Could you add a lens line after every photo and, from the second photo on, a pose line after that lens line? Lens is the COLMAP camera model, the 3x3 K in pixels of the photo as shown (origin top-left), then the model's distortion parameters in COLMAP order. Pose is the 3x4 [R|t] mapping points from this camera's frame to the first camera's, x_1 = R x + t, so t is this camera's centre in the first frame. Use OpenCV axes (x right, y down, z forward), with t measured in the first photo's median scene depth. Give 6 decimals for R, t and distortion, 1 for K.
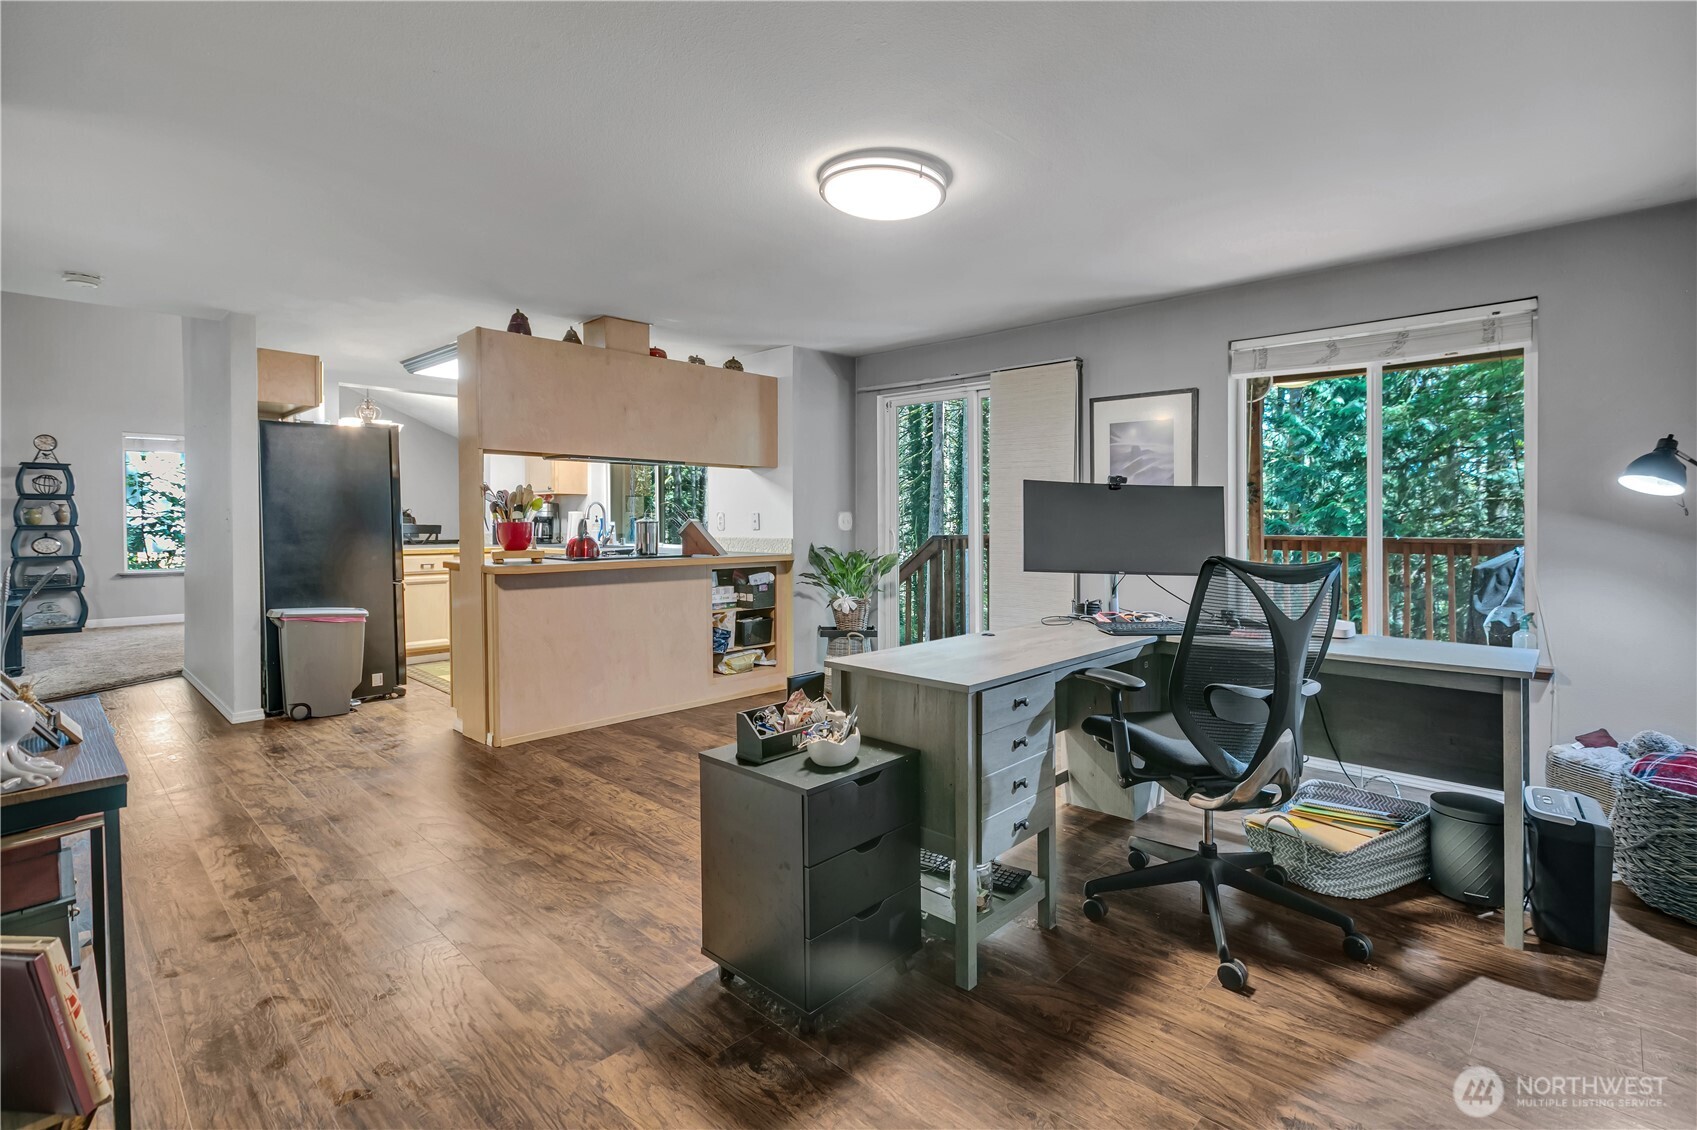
lens RADIAL K [[804.0, 0, 870.8], [0, 804.0, 517.1], [0, 0, 1]] dist [0.003787, 0.000493]
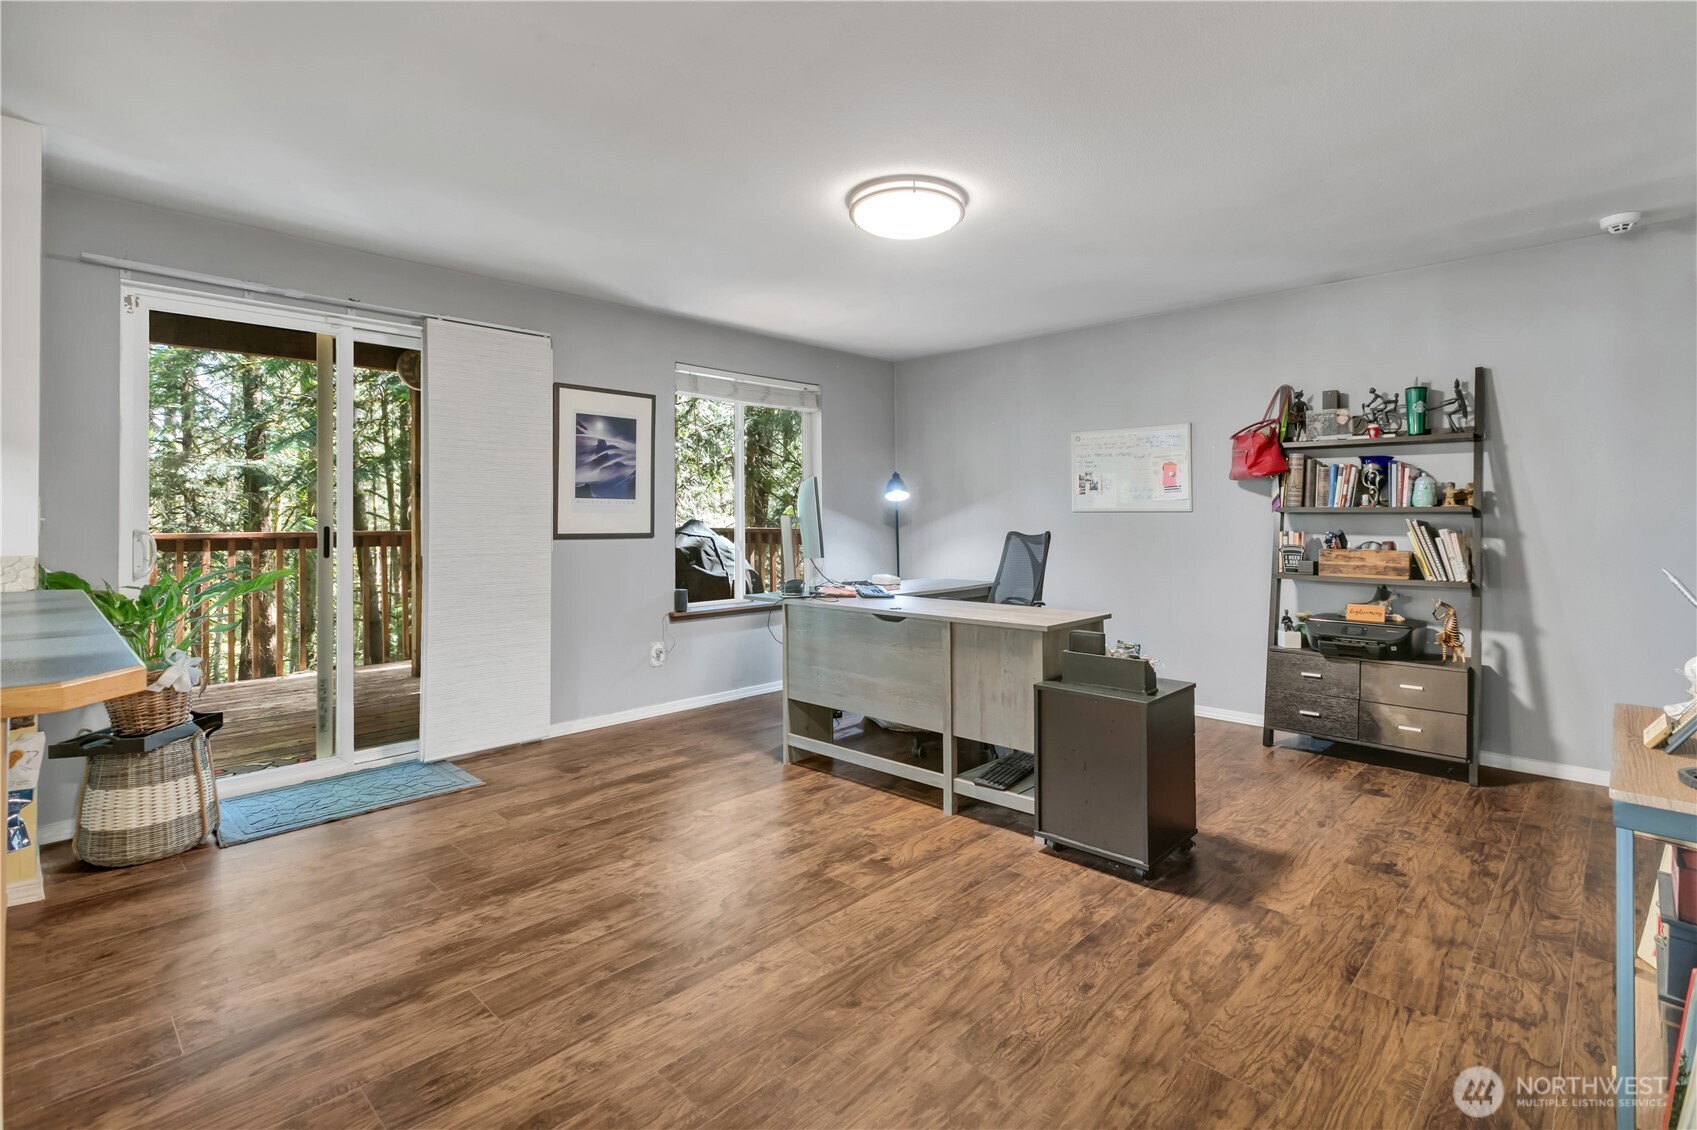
lens RADIAL K [[804.0, 0, 870.8], [0, 804.0, 517.1], [0, 0, 1]] dist [0.003787, 0.000493]
pose [[-0.006380, -0.001570, 0.999978, -0.839678], [-0.002221, 0.999996, 0.001556, 0.005950], [-0.999977, -0.002211, -0.006384, 0.847064]]
